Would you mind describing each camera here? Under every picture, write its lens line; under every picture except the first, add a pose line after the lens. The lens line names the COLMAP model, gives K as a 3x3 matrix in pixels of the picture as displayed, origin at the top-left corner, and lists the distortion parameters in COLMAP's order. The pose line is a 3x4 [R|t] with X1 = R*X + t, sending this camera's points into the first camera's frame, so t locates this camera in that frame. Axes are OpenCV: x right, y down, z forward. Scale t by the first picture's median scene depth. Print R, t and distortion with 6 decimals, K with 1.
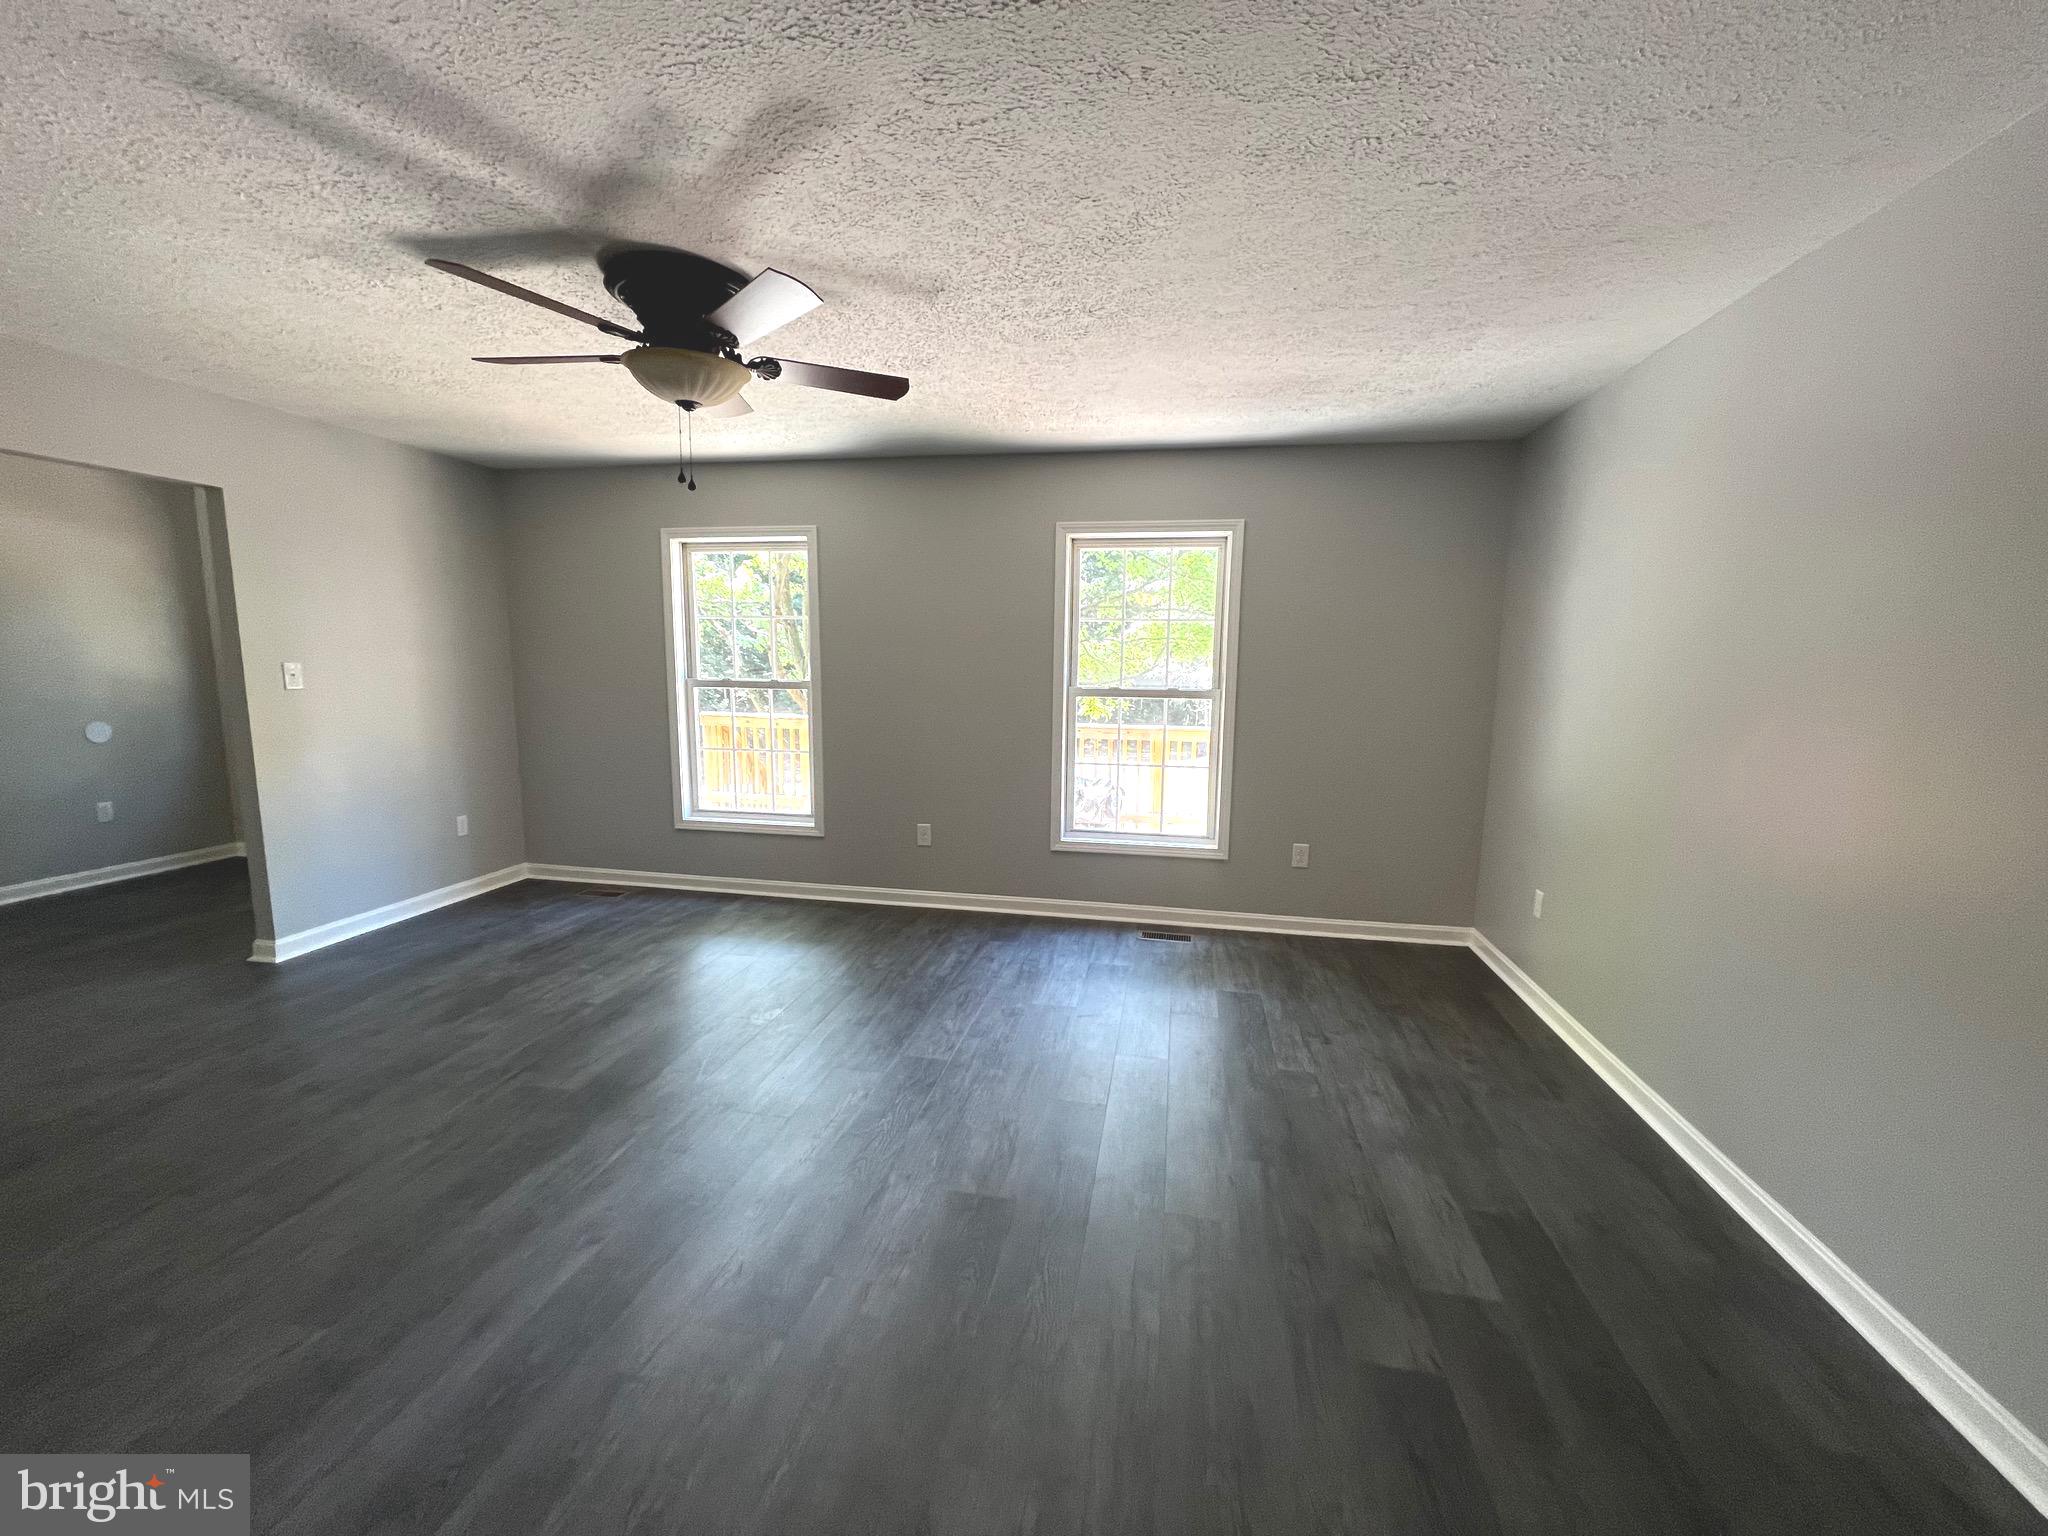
lens RADIAL K [[817.1, 0, 1028.2], [0, 817.1, 772.3], [0, 0, 1]] dist [-0.001443, 0.000503]
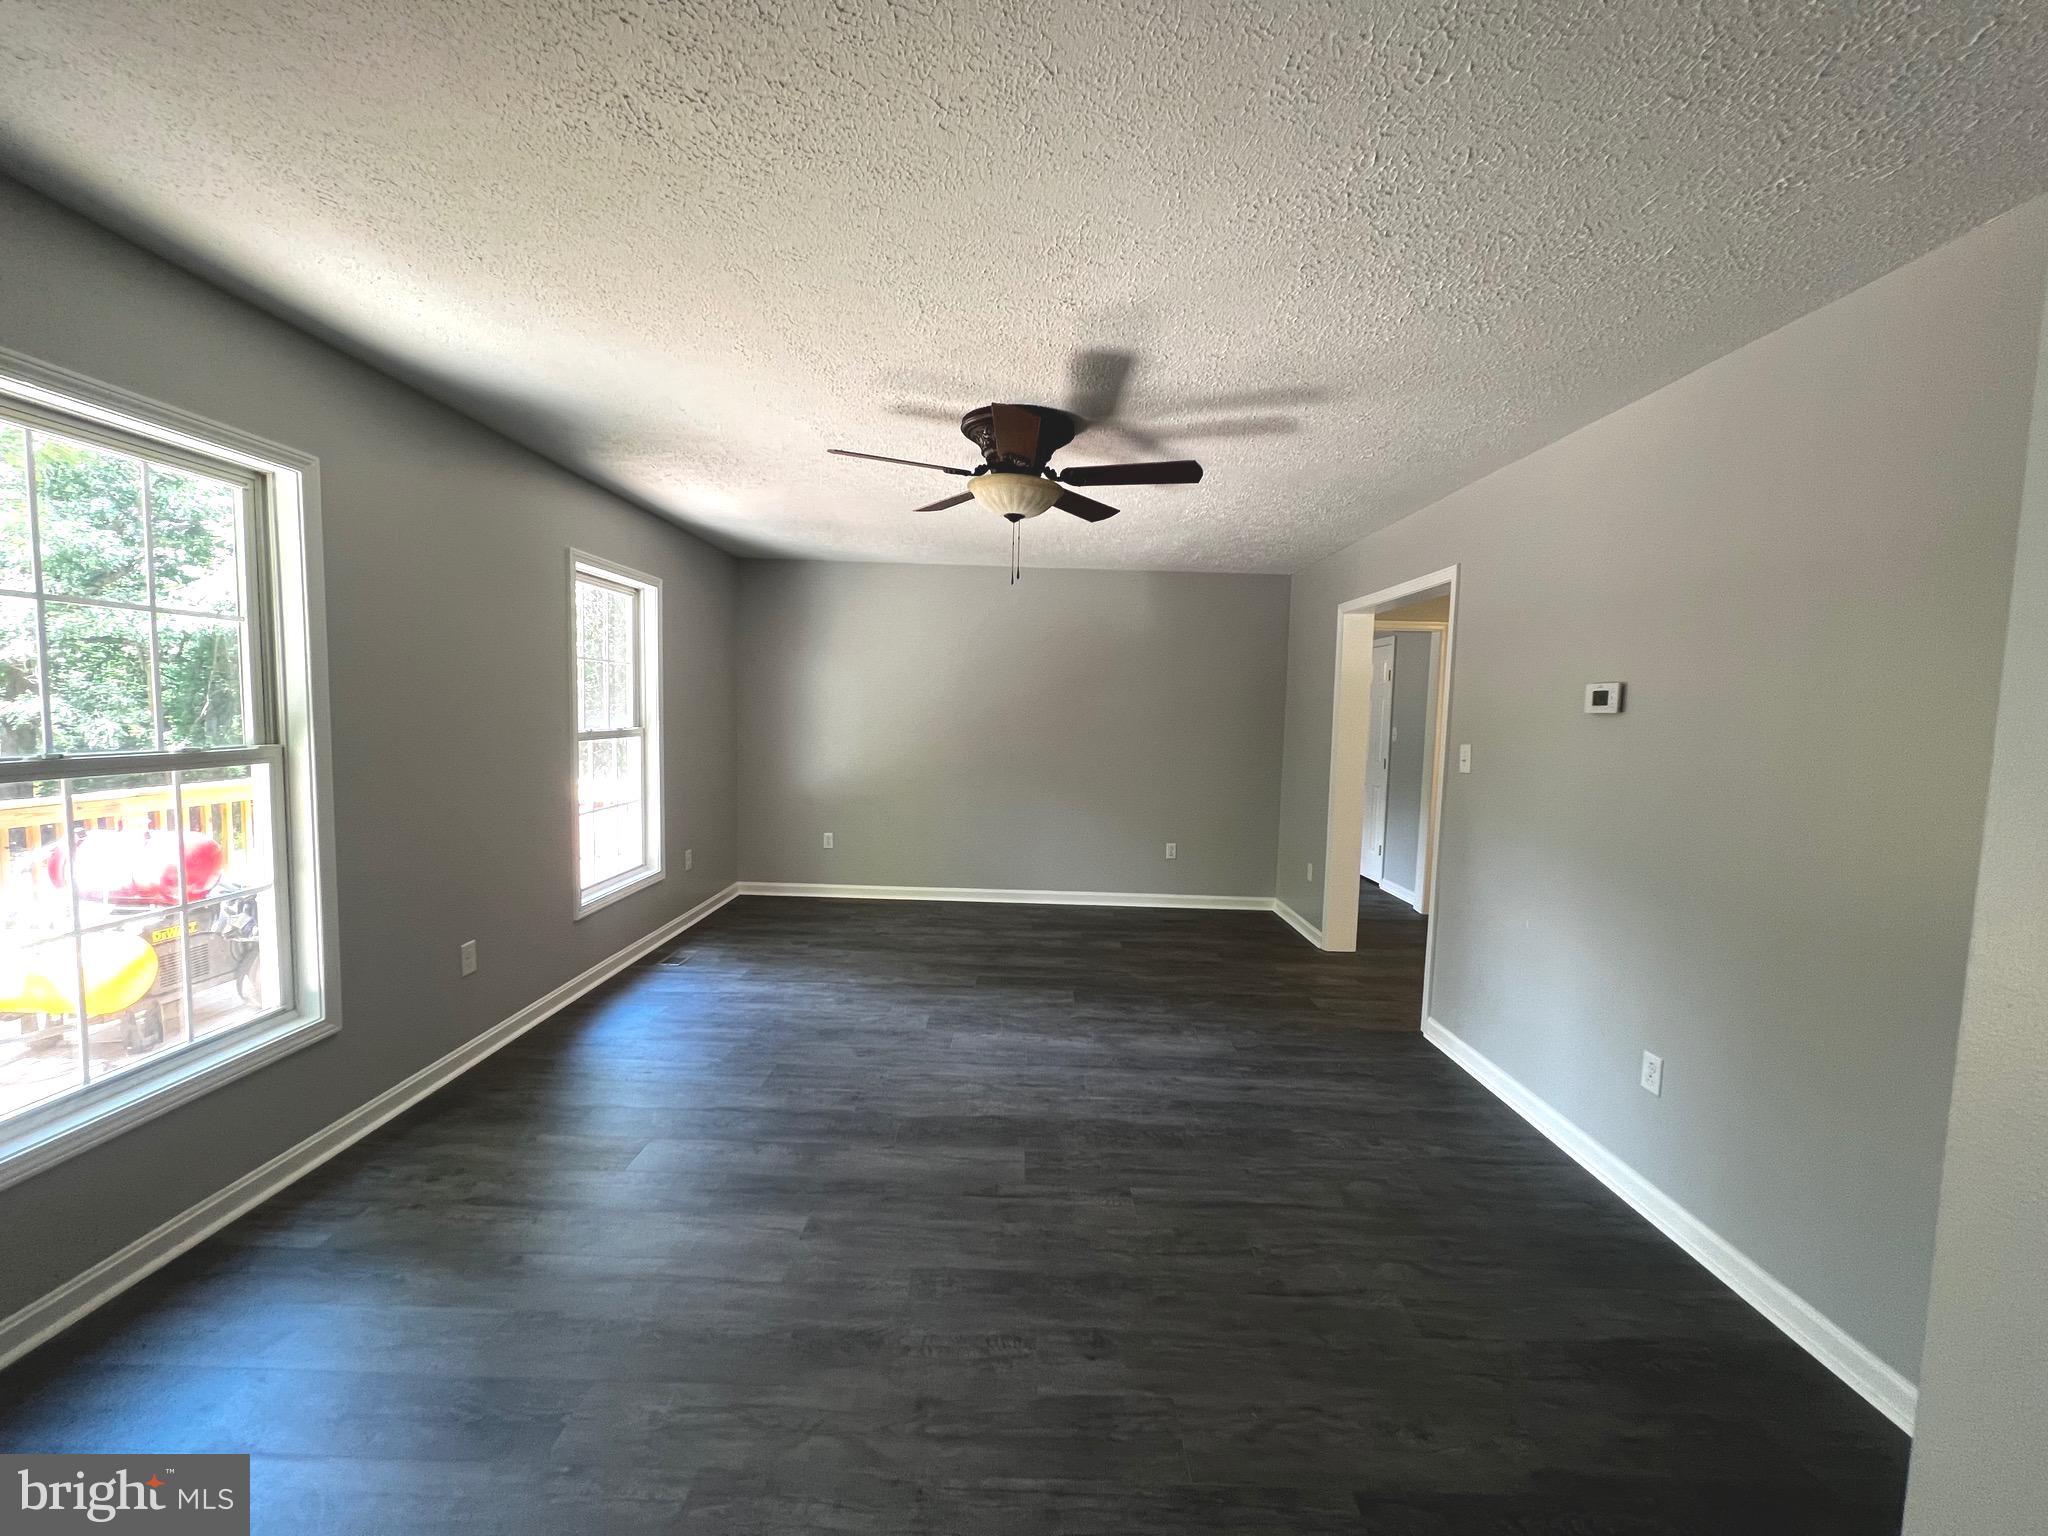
lens RADIAL K [[817.1, 0, 1028.2], [0, 817.1, 772.3], [0, 0, 1]] dist [-0.001443, 0.000503]
pose [[-0.183827, -0.096524, 0.978208, -1.200037], [0.103927, 0.987681, 0.116989, -0.149617], [-0.977449, 0.123168, -0.171531, 0.890284]]
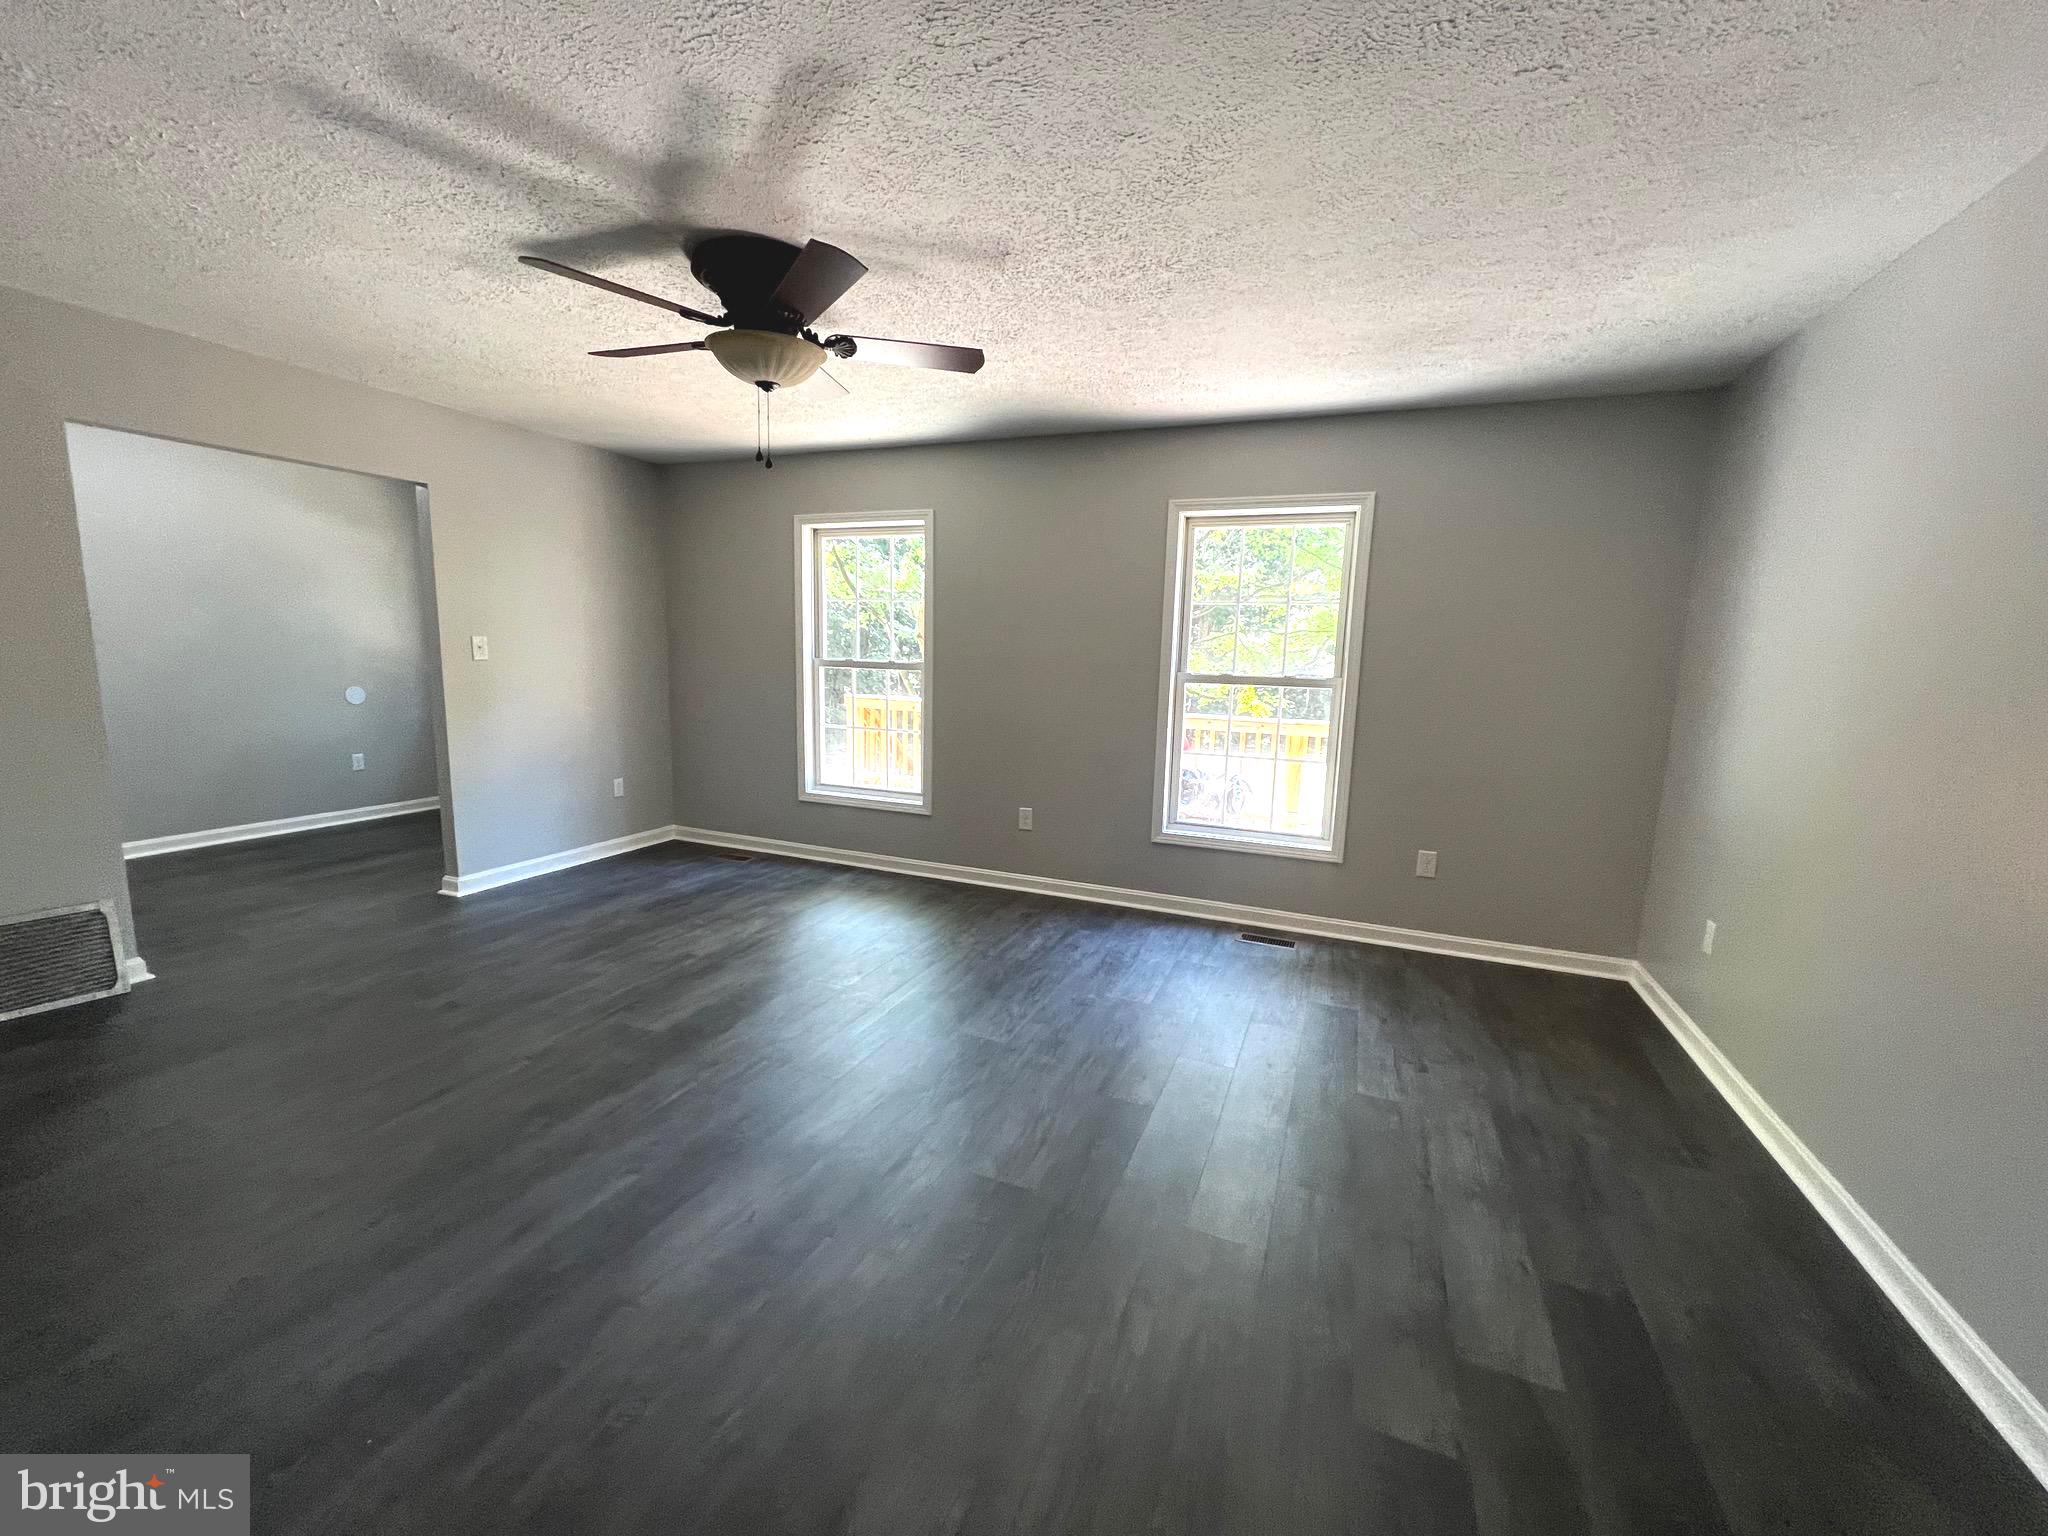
lens RADIAL K [[817.1, 0, 1028.2], [0, 817.1, 772.3], [0, 0, 1]] dist [-0.001443, 0.000503]
pose [[0.979028, 0.043964, -0.198923, 0.098656], [-0.042274, 0.999025, 0.012734, 0.009925], [0.199289, -0.004058, 0.979932, 0.033610]]
